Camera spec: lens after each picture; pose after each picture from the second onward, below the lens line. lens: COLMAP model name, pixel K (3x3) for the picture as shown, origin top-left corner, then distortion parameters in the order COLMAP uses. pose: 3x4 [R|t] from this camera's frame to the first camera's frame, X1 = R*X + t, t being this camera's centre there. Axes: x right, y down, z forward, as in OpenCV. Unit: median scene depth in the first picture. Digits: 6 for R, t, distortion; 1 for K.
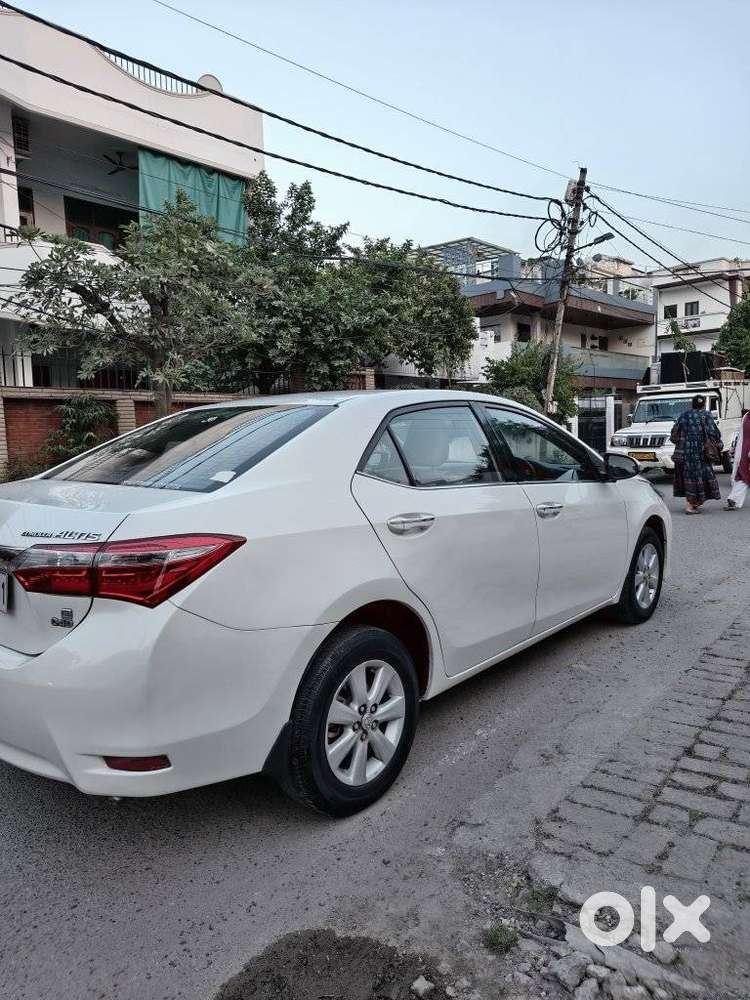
lens RADIAL K [[688.0, 0, 375.1], [0, 688.0, 504.1], [0, 0, 1]] dist [0.039519, -0.046941]
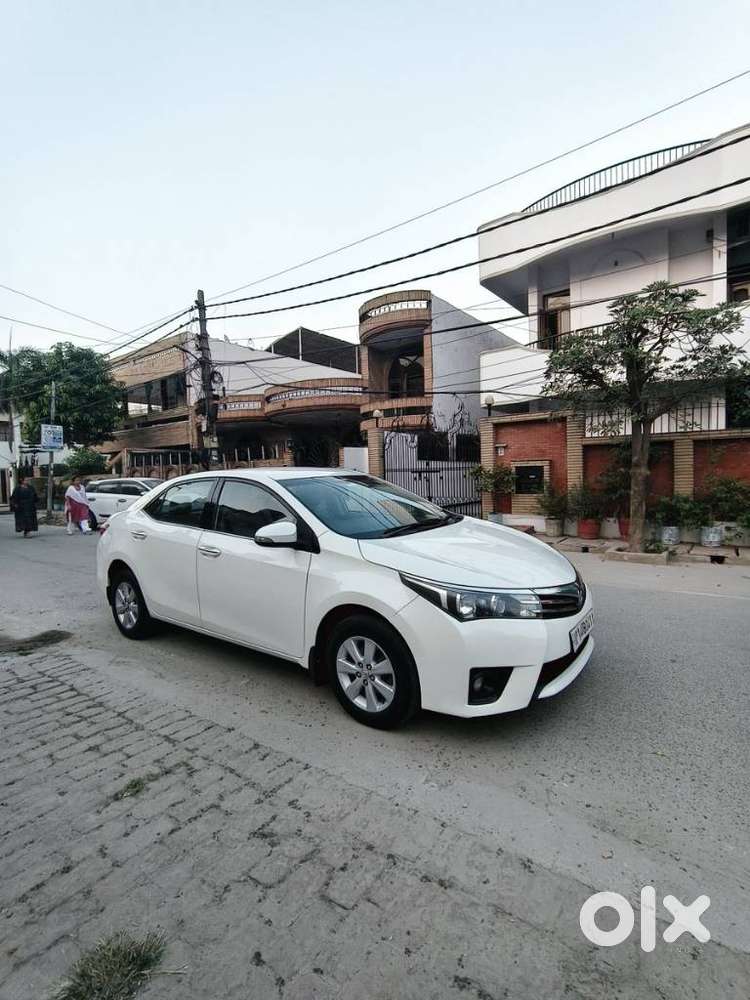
lens RADIAL K [[471.8, 0, 382.8], [0, 471.8, 498.5], [0, 0, 1]] dist [-0.013116, 0.007995]
pose [[0.072963, 0.083257, -0.993854, 0.583532], [-0.078022, 0.993932, 0.077535, -0.097593], [0.994278, 0.071885, 0.079016, 0.584042]]
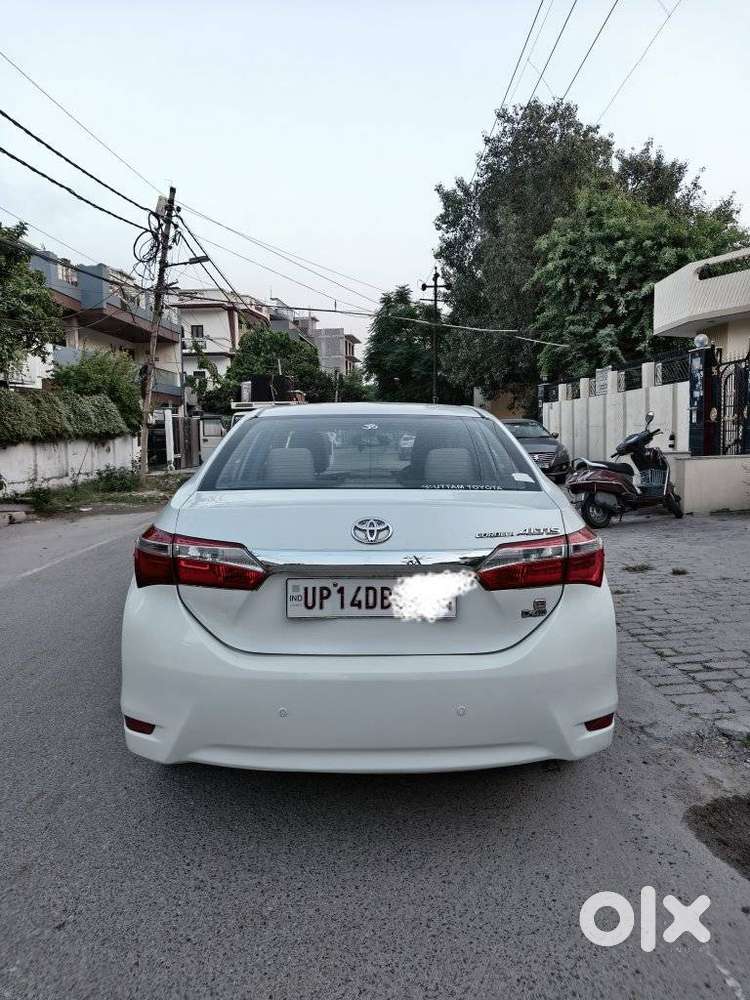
lens RADIAL K [[688.0, 0, 378.7], [0, 688.0, 501.3], [0, 0, 1]] dist [0.039519, -0.046941]
pose [[0.749437, -0.043008, 0.660678, -0.352089], [0.057449, 0.998348, -0.000179, -0.004413], [-0.659579, 0.038089, 0.750670, 0.091166]]
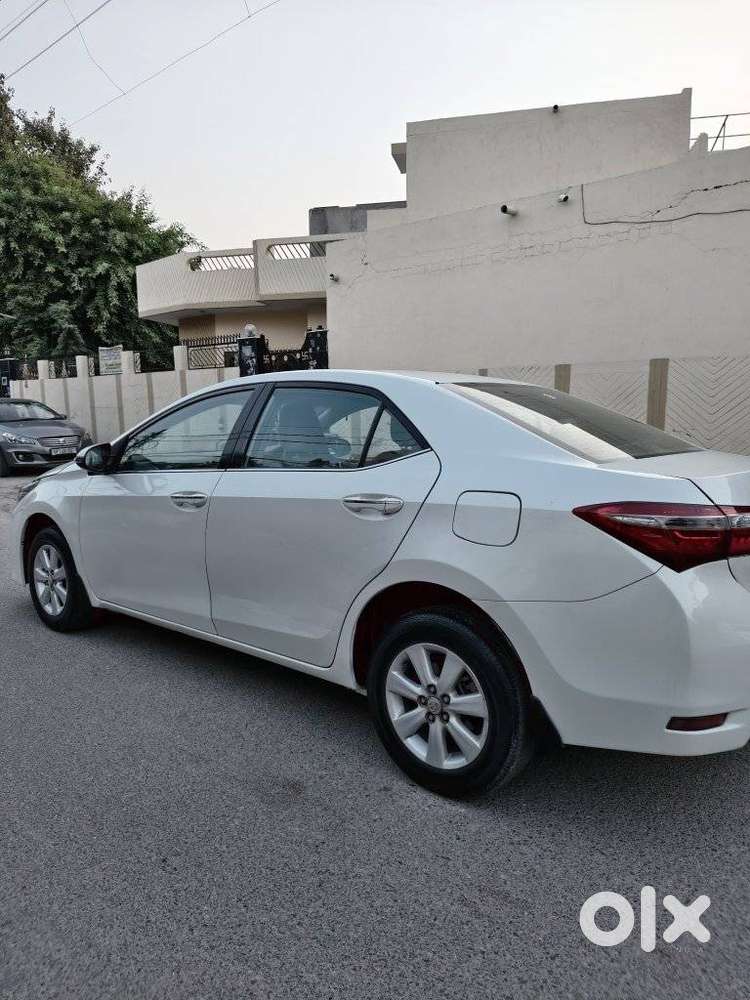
lens RADIAL K [[688.0, 0, 374.9], [0, 688.0, 499.6], [0, 0, 1]] dist [0.039519, -0.046941]
pose [[-0.008954, -0.094143, 0.995518, -0.490772], [0.109250, 0.989507, 0.094557, -0.037552], [-0.993974, 0.109607, 0.001425, 0.493923]]
